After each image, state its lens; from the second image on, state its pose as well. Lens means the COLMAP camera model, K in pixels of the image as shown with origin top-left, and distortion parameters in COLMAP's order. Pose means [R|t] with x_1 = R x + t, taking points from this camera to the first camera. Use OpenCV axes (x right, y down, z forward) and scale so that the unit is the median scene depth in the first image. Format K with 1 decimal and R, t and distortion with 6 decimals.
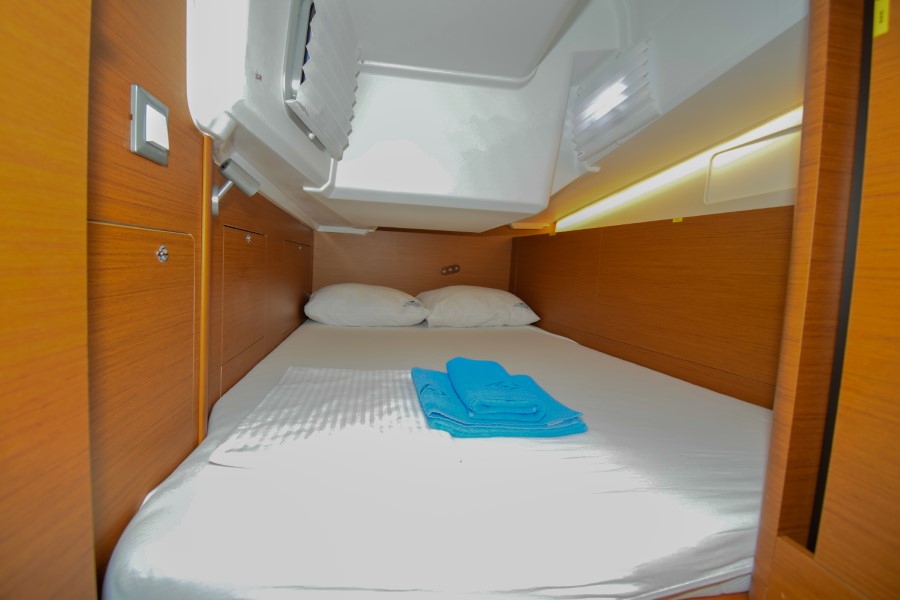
lens RADIAL K [[398.3, 0, 453.5], [0, 398.3, 293.6], [0, 0, 1]] dist [0.013585, -0.021716]
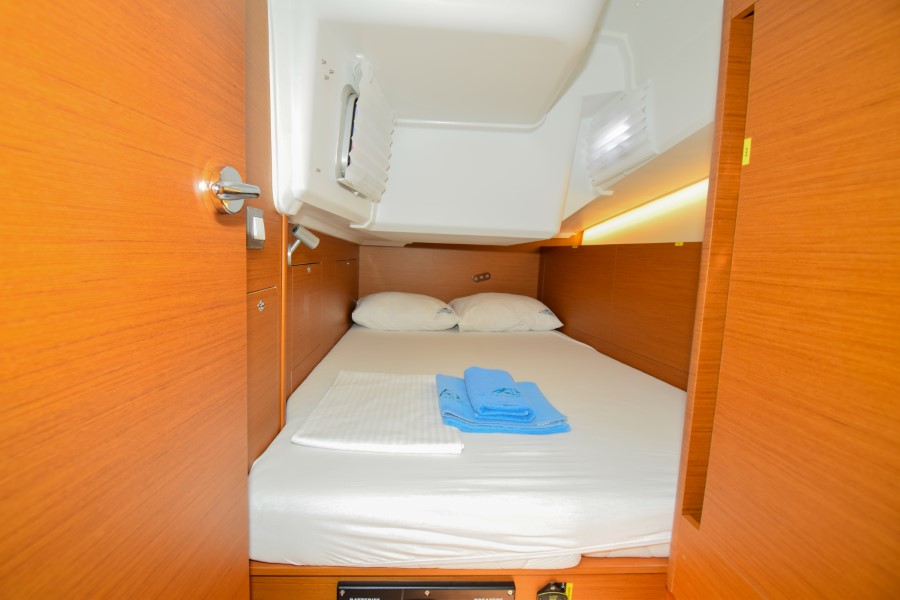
lens RADIAL K [[398.3, 0, 450.8], [0, 398.3, 300.4], [0, 0, 1]] dist [0.013585, -0.021716]
pose [[0.993417, 0.004704, -0.114462, 0.089423], [-0.000675, 0.999380, 0.035211, -0.095660], [0.114556, -0.034902, 0.992803, -0.236270]]
